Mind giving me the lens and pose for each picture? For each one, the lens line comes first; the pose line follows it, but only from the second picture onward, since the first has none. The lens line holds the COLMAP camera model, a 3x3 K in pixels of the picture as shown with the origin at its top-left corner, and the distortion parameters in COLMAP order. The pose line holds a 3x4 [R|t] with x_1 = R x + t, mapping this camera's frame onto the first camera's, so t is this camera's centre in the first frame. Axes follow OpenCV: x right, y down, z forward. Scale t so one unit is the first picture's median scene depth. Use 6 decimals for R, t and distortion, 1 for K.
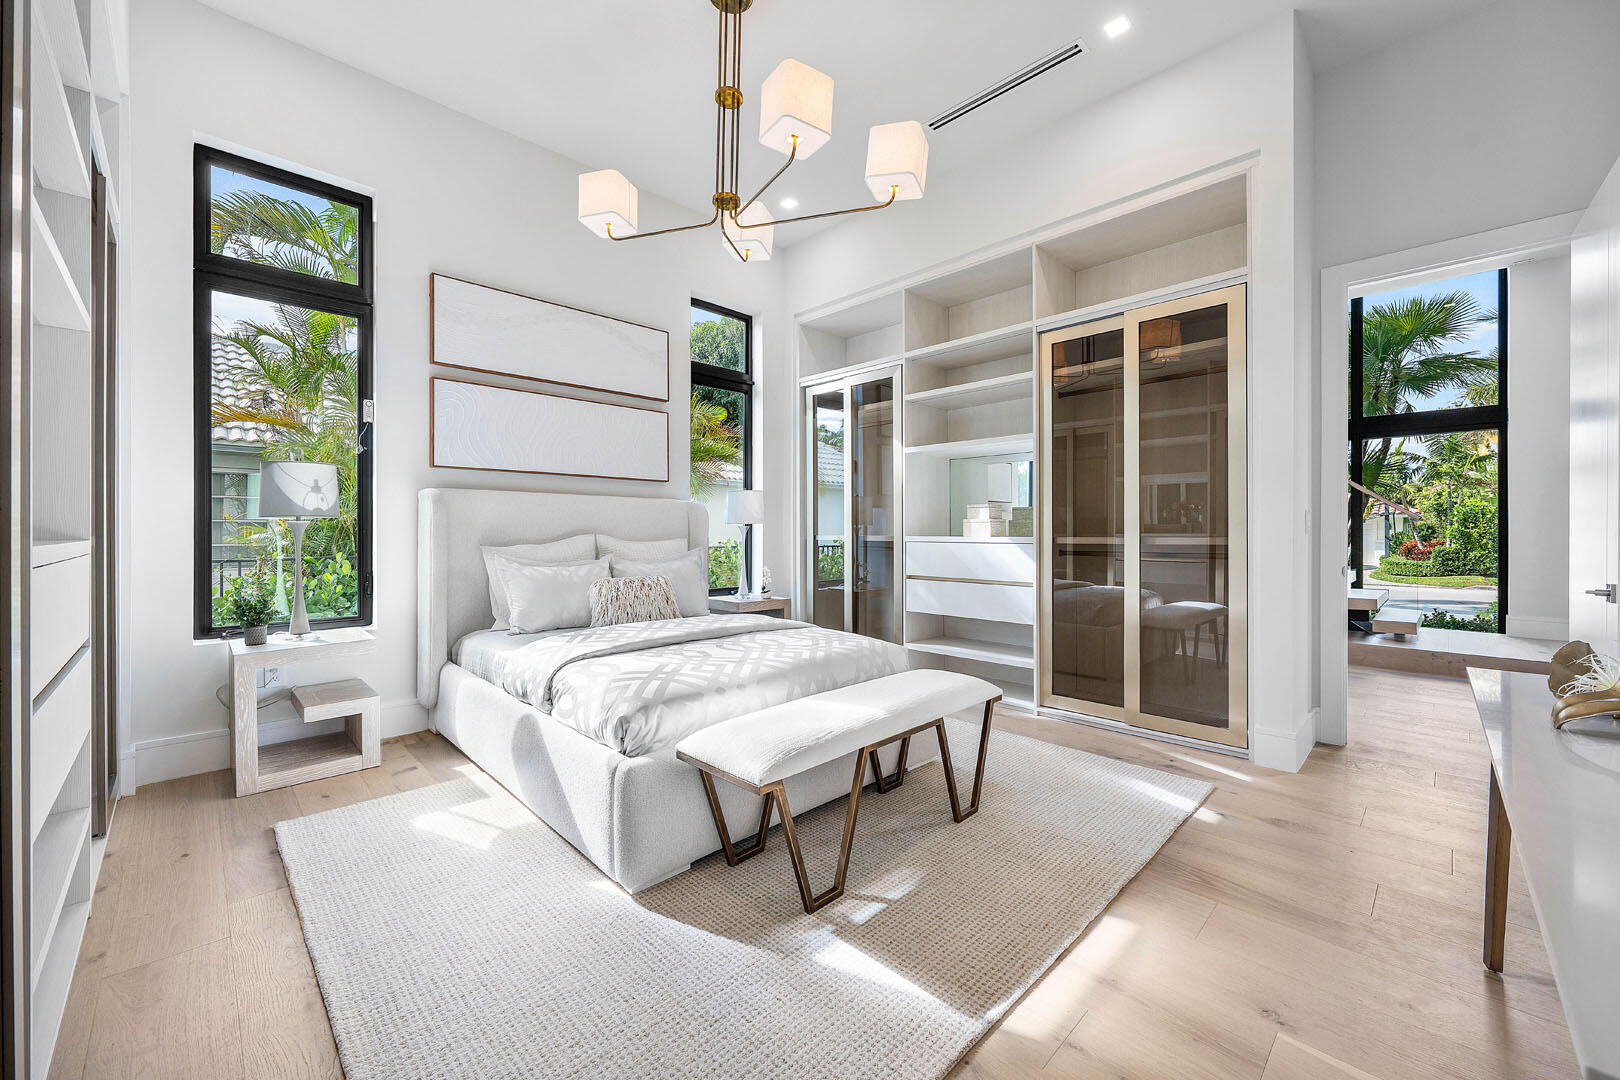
lens RADIAL K [[636.1, 0, 814.1], [0, 636.1, 520.3], [0, 0, 1]] dist [0.020144, -0.000009]
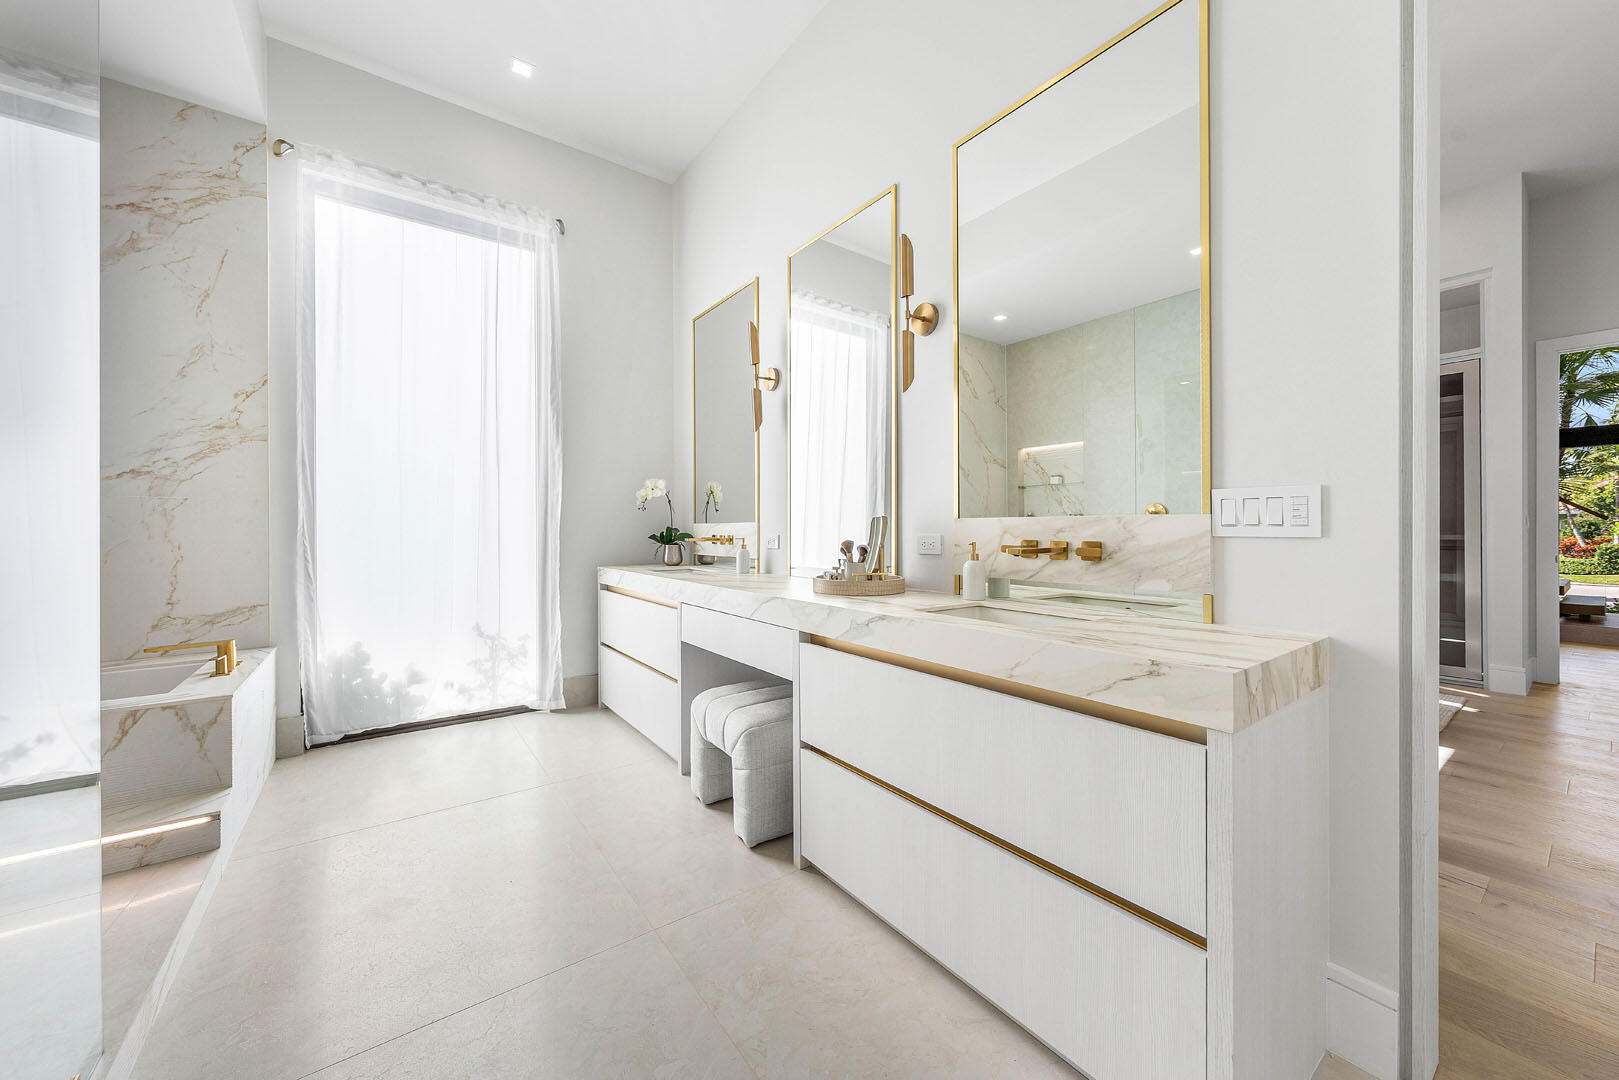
lens RADIAL K [[595.4, 0, 808.3], [0, 595.4, 518.0], [0, 0, 1]] dist [0.000269, 0.000063]
pose [[0.987743, -0.002185, -0.156075, -0.536324], [0.002354, 0.999997, 0.000897, -0.014089], [0.156072, -0.001254, 0.987745, -0.488567]]
